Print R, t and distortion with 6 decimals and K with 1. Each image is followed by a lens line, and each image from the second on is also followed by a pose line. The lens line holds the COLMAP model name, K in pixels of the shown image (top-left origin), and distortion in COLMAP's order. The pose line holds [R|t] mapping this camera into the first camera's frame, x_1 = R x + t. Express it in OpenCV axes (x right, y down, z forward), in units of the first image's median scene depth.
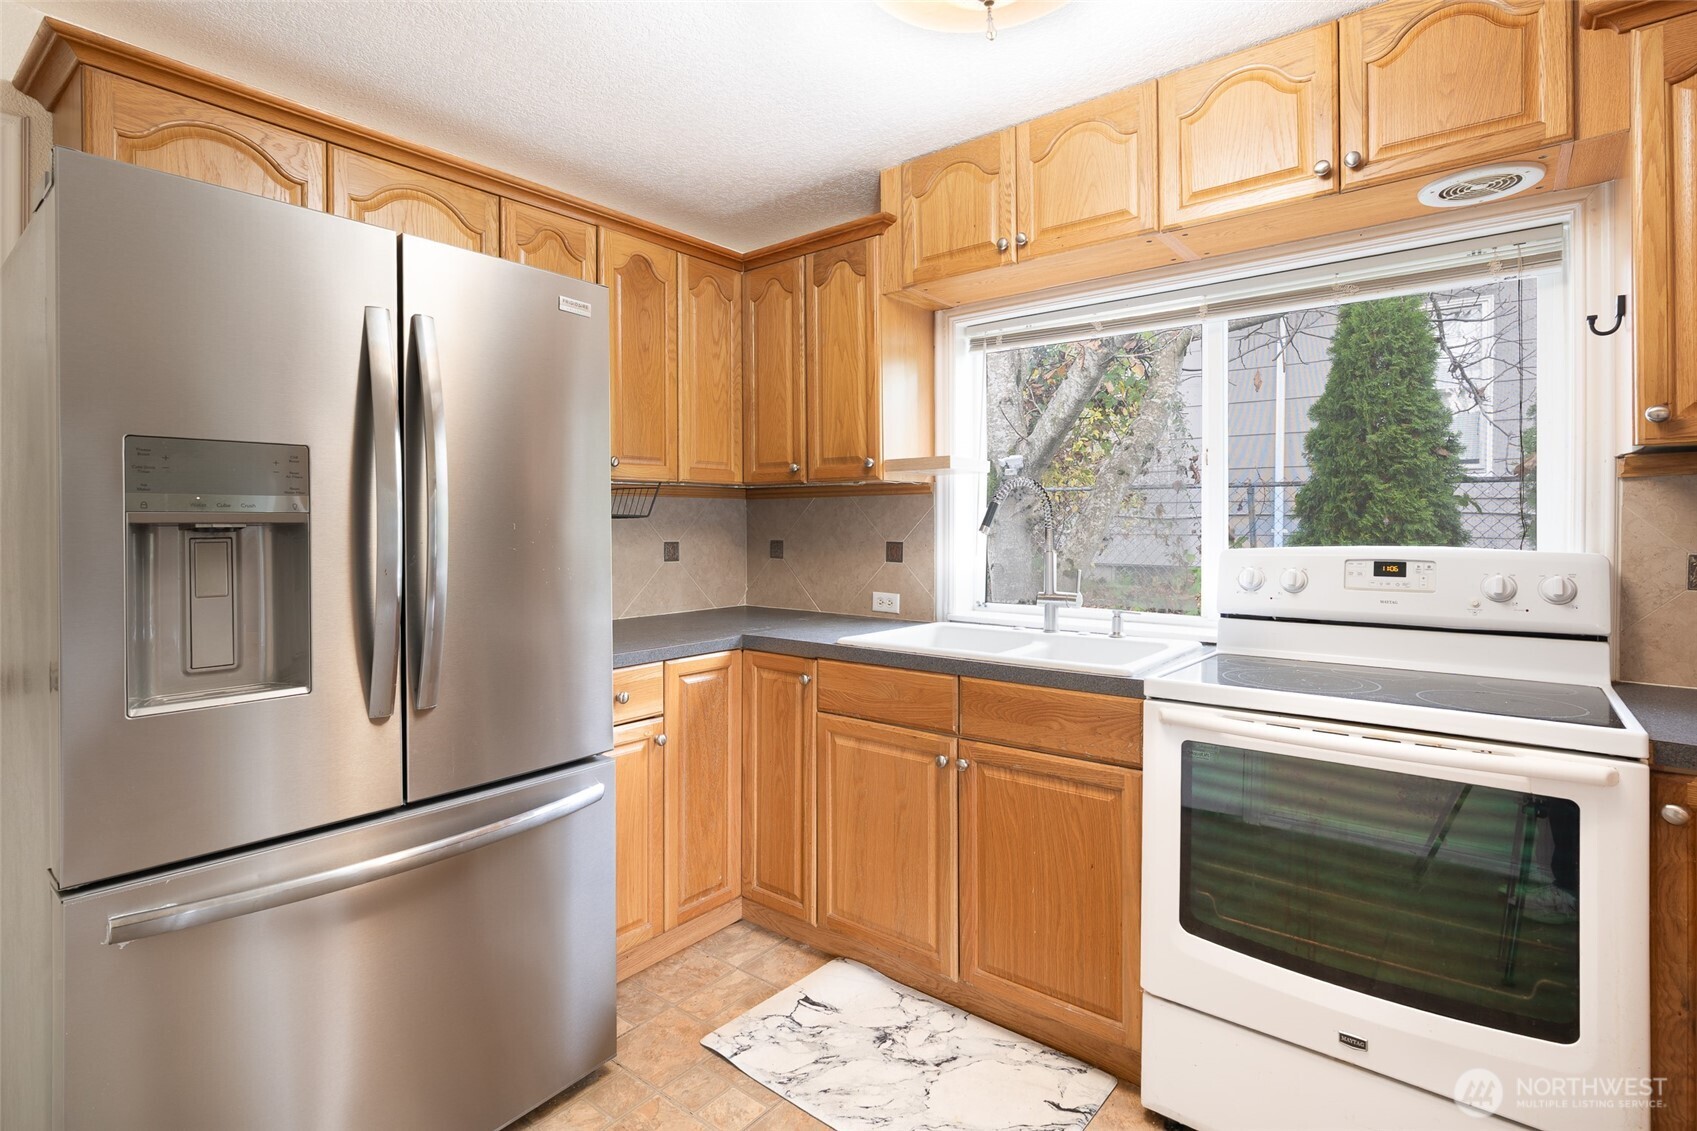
lens RADIAL K [[811.5, 0, 842.1], [0, 811.5, 521.5], [0, 0, 1]] dist [-0.022105, 0.007336]
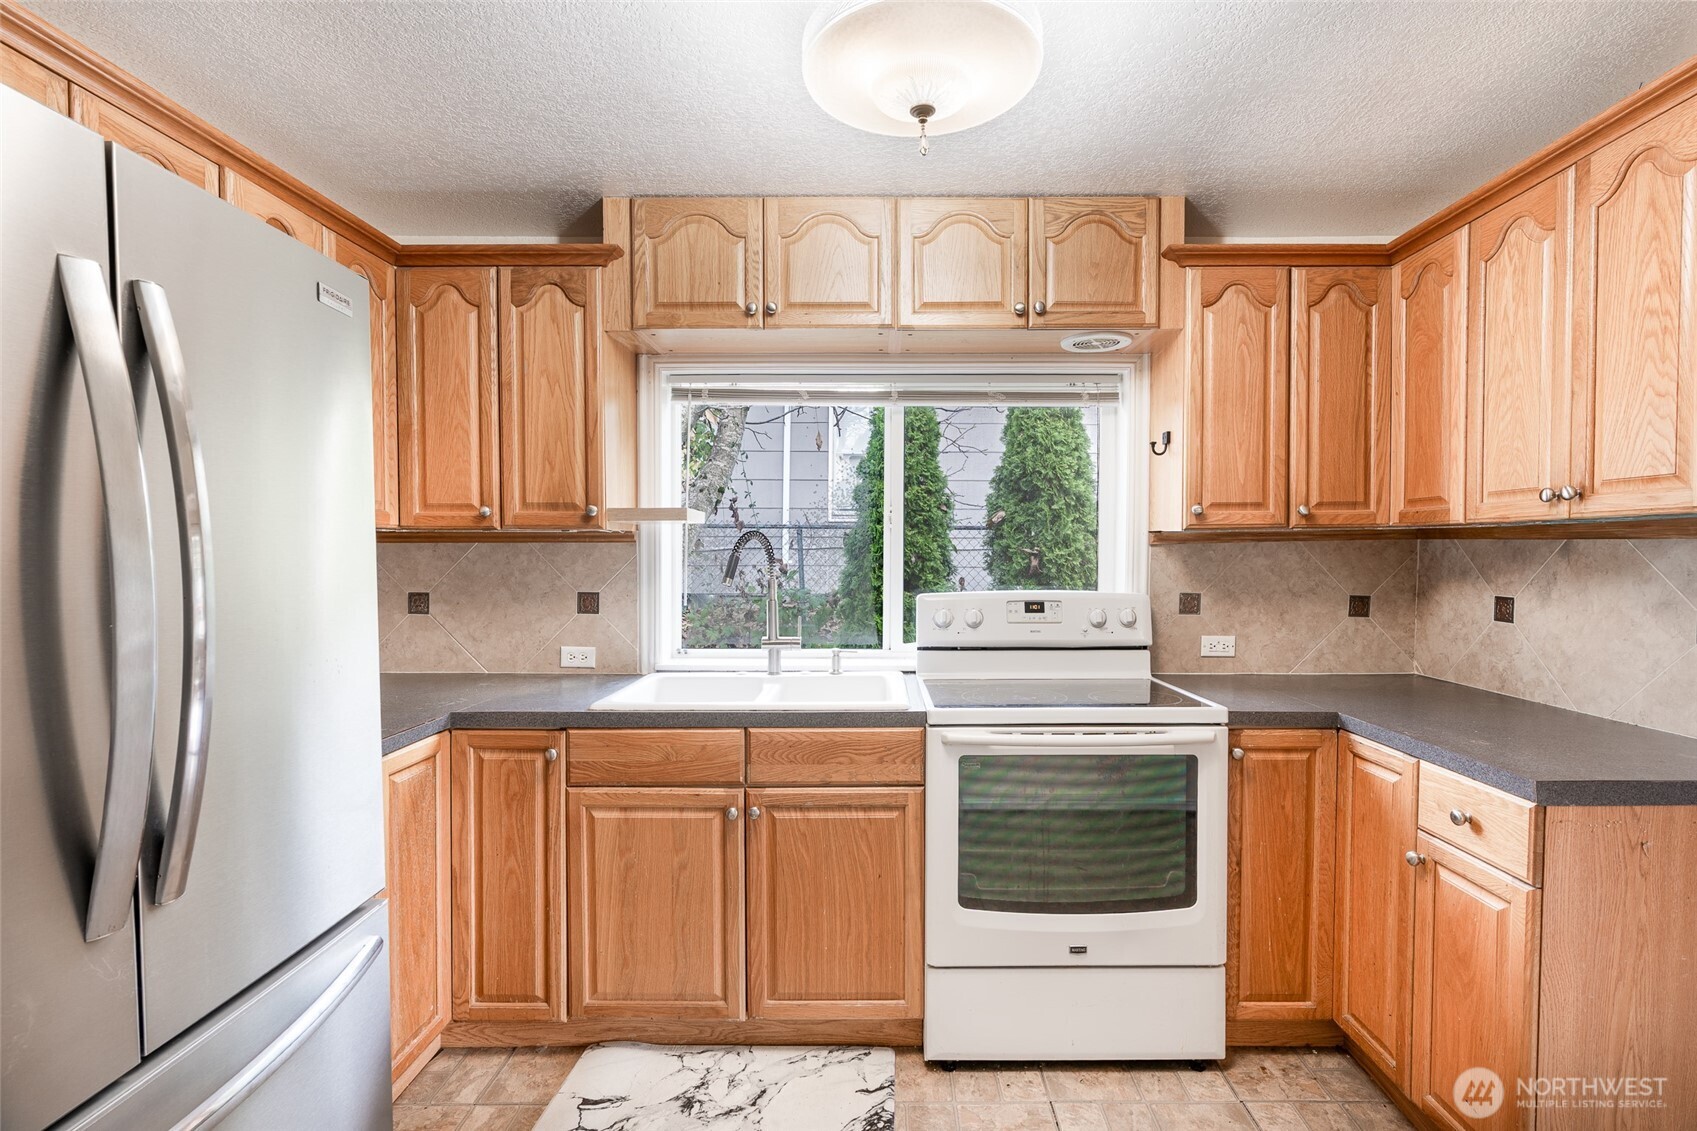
lens RADIAL K [[779.0, 0, 848.5], [0, 779.0, 565.5], [0, 0, 1]] dist [-0.014359, 0.000784]
pose [[0.778237, -0.013398, 0.627827, -0.339844], [-0.003361, 0.999669, 0.025499, -0.038310], [-0.627961, -0.021954, 0.777935, 0.136581]]
